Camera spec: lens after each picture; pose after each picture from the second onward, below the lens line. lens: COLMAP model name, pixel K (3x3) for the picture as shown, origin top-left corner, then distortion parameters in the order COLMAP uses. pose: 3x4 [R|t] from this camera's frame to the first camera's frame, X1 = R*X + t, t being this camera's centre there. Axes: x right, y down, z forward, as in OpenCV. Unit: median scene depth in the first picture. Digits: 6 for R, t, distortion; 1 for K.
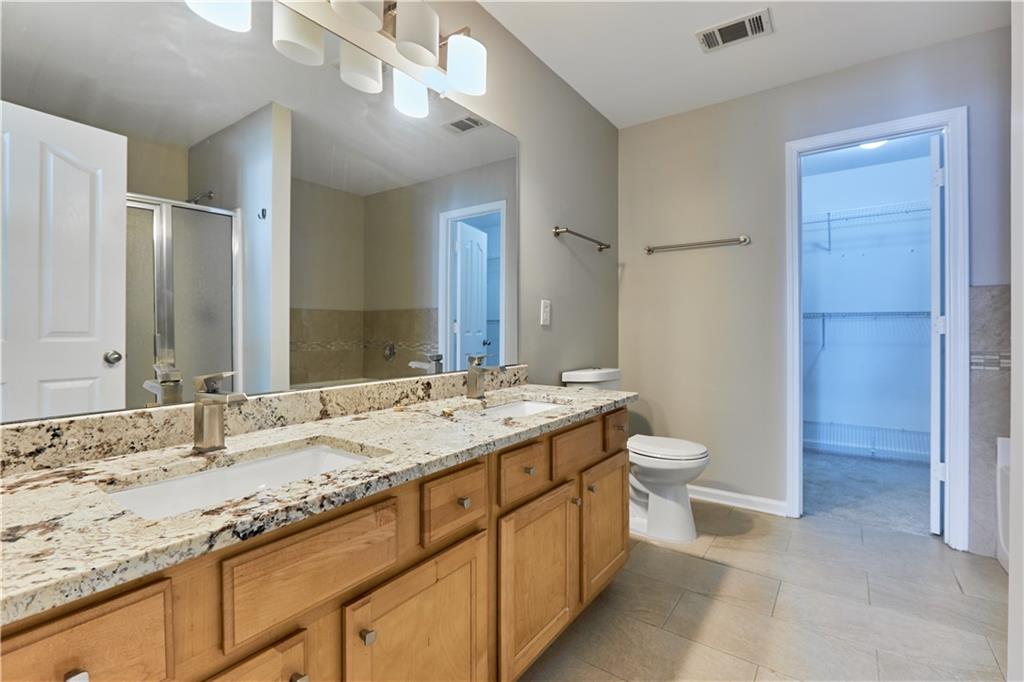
lens RADIAL K [[464.9, 0, 510.1], [0, 464.9, 335.1], [0, 0, 1]] dist [0.003274, 0.000202]
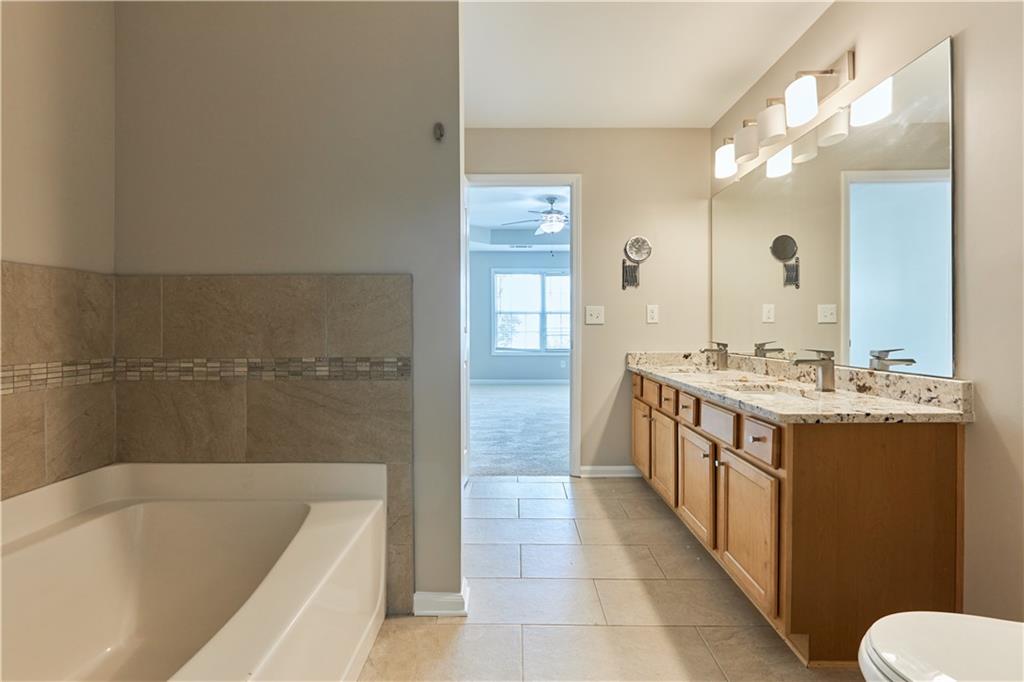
lens RADIAL K [[464.9, 0, 511.0], [0, 464.9, 333.8], [0, 0, 1]] dist [0.003274, 0.000202]
pose [[-0.811542, 0.021672, -0.583891, 1.193002], [0.009064, 0.999659, 0.024507, -0.027101], [0.584223, 0.014596, -0.811462, 1.543851]]
